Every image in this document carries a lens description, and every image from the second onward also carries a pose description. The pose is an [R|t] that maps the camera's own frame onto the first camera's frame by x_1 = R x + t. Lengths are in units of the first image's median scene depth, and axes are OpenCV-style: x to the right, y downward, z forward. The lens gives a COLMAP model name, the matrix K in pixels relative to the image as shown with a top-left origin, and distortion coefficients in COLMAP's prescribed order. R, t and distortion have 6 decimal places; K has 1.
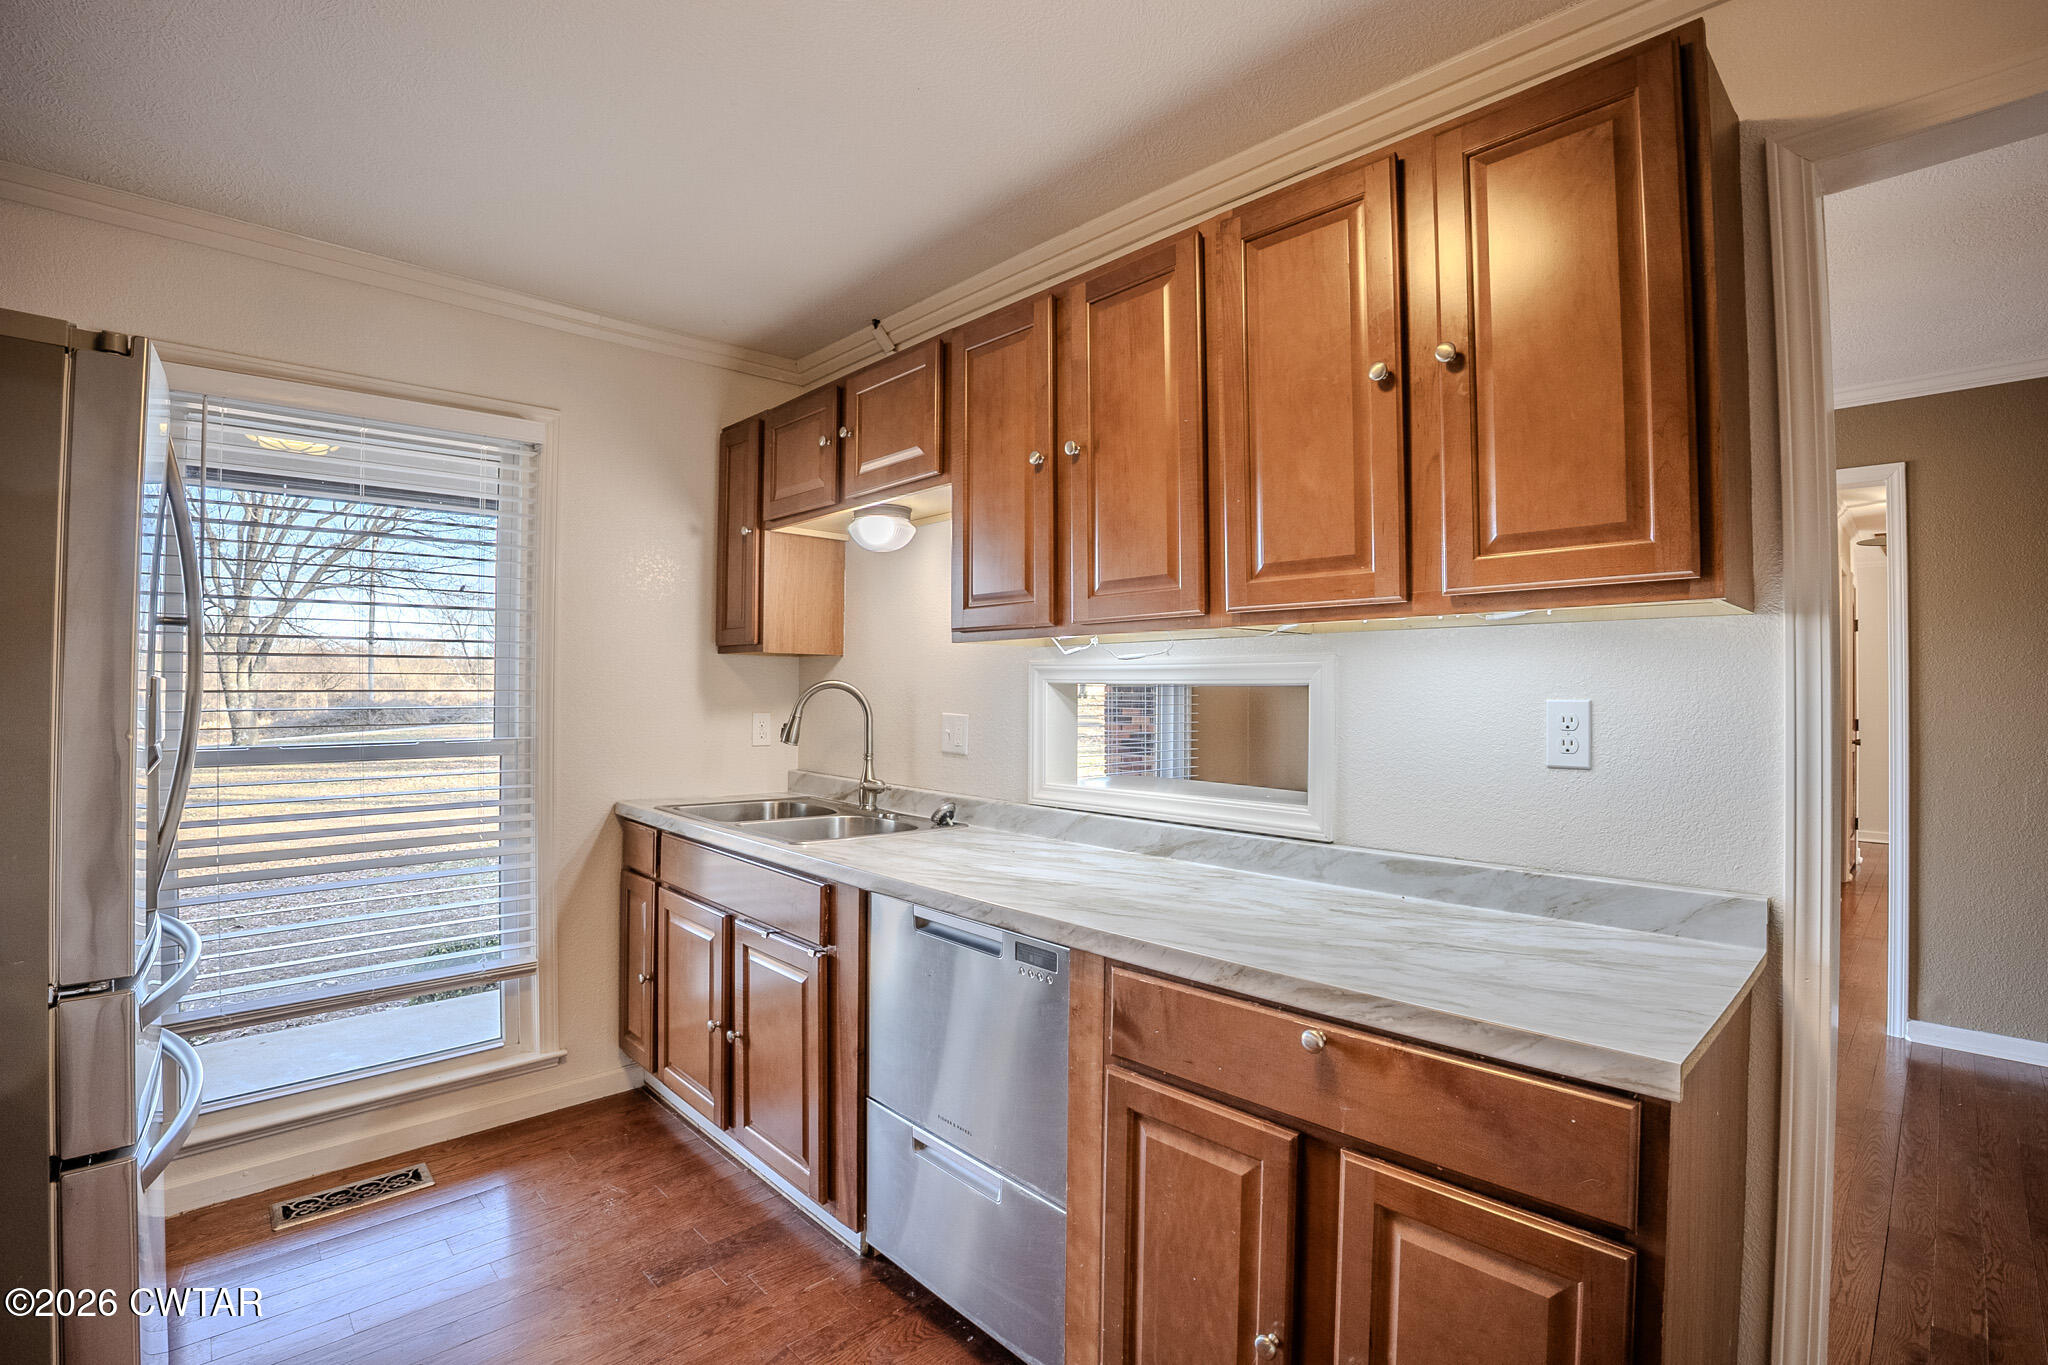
lens RADIAL K [[939.5, 0, 1015.1], [0, 939.5, 682.8], [0, 0, 1]] dist [-0.047142, 0.000446]
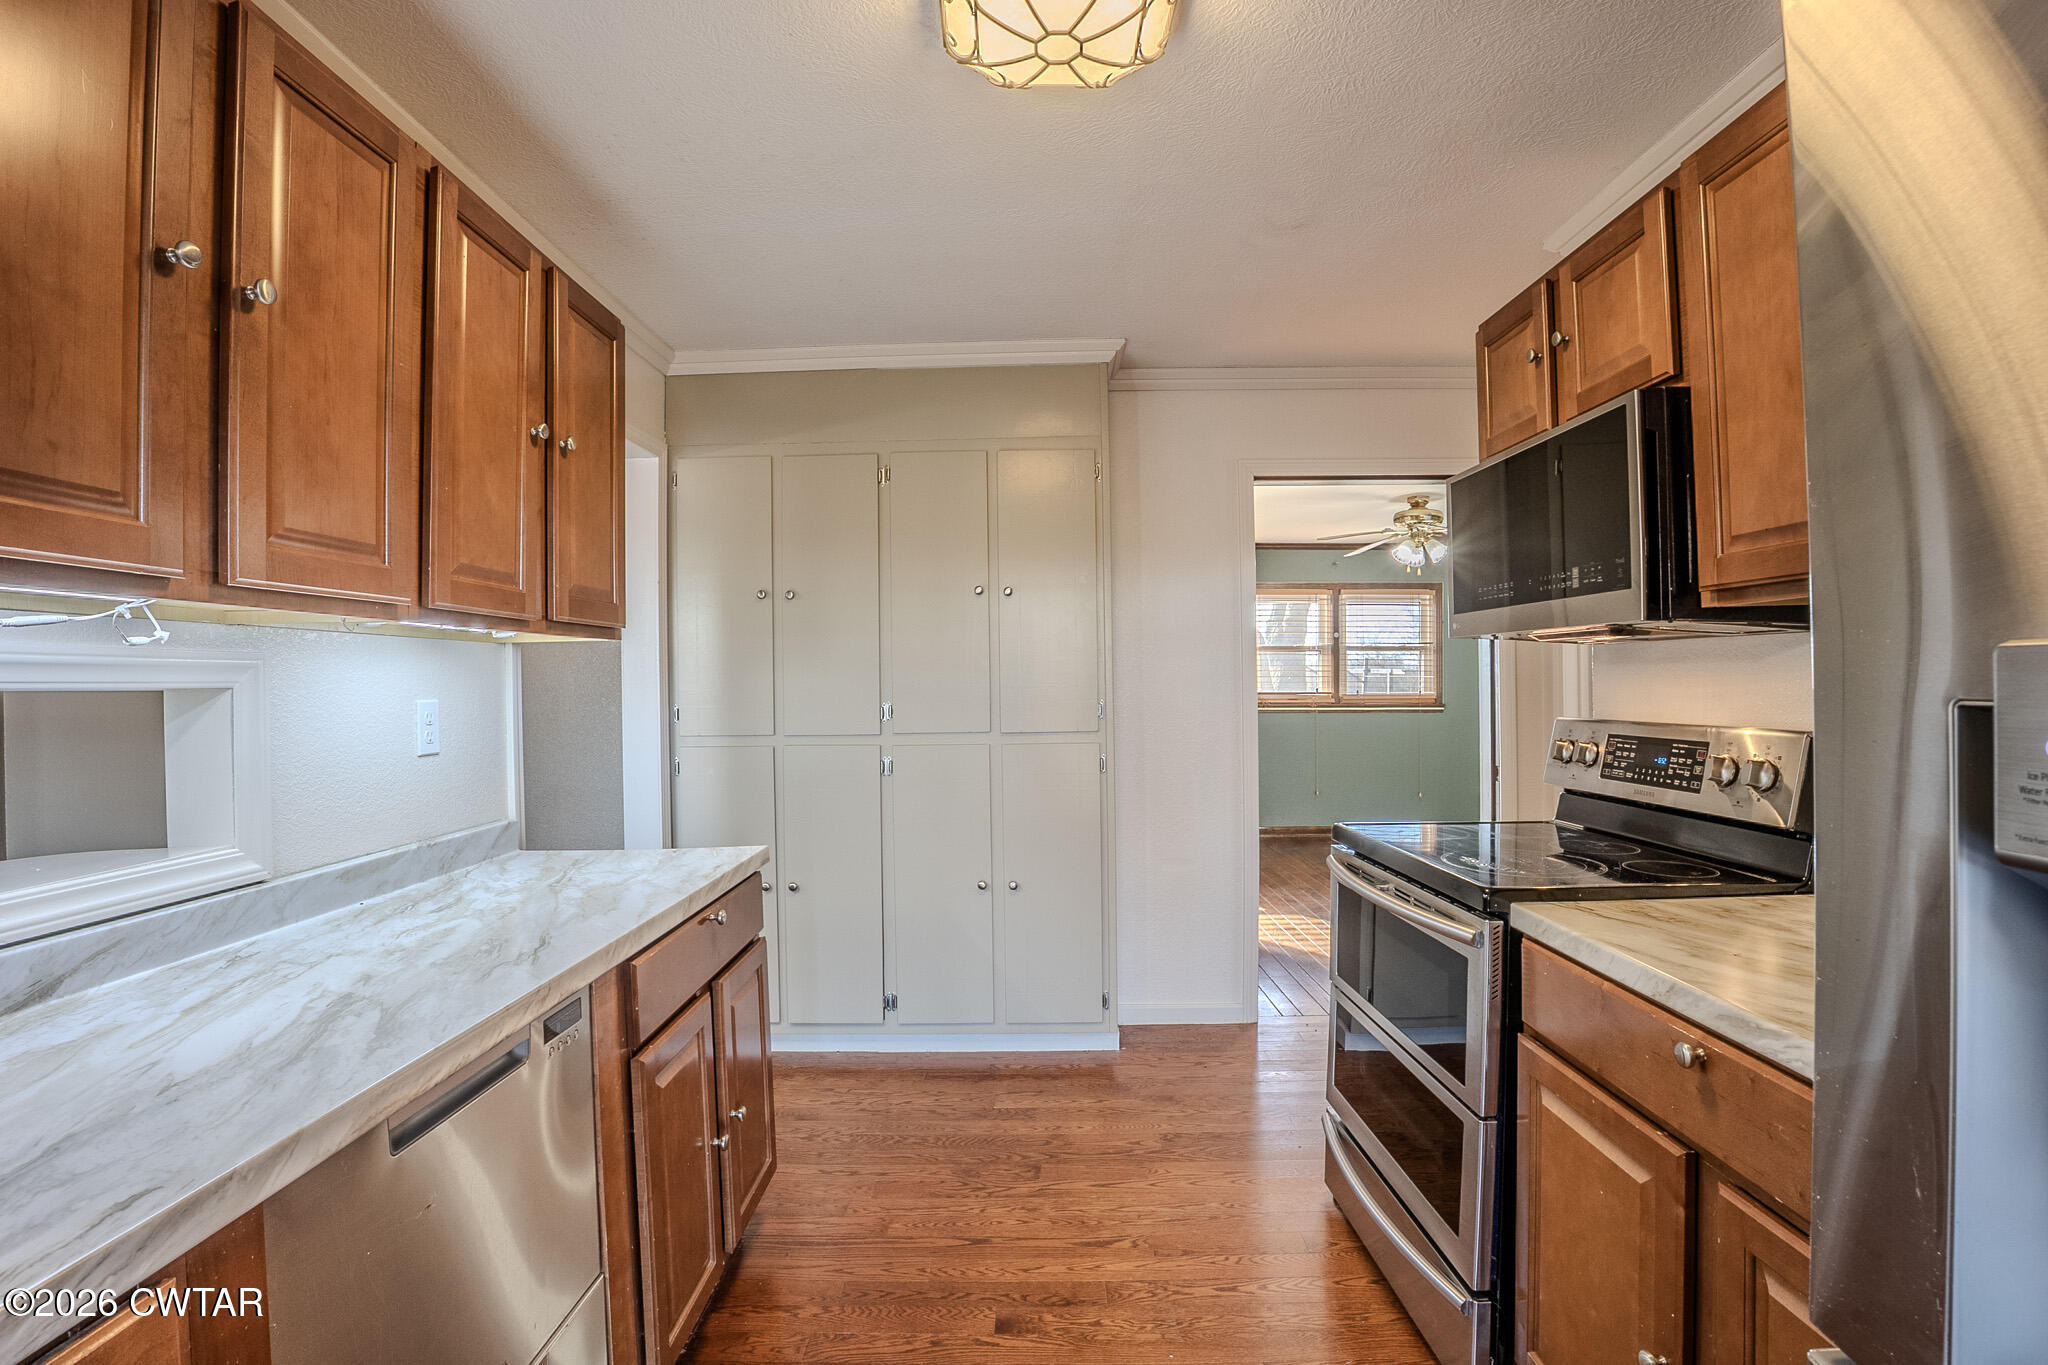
lens RADIAL K [[939.5, 0, 1015.1], [0, 939.5, 682.8], [0, 0, 1]] dist [-0.047142, 0.000446]
pose [[-0.717066, 0.012709, 0.696889, -0.747269], [0.010099, 0.999918, -0.007843, 0.009057], [-0.696932, 0.001414, -0.717136, 1.180977]]
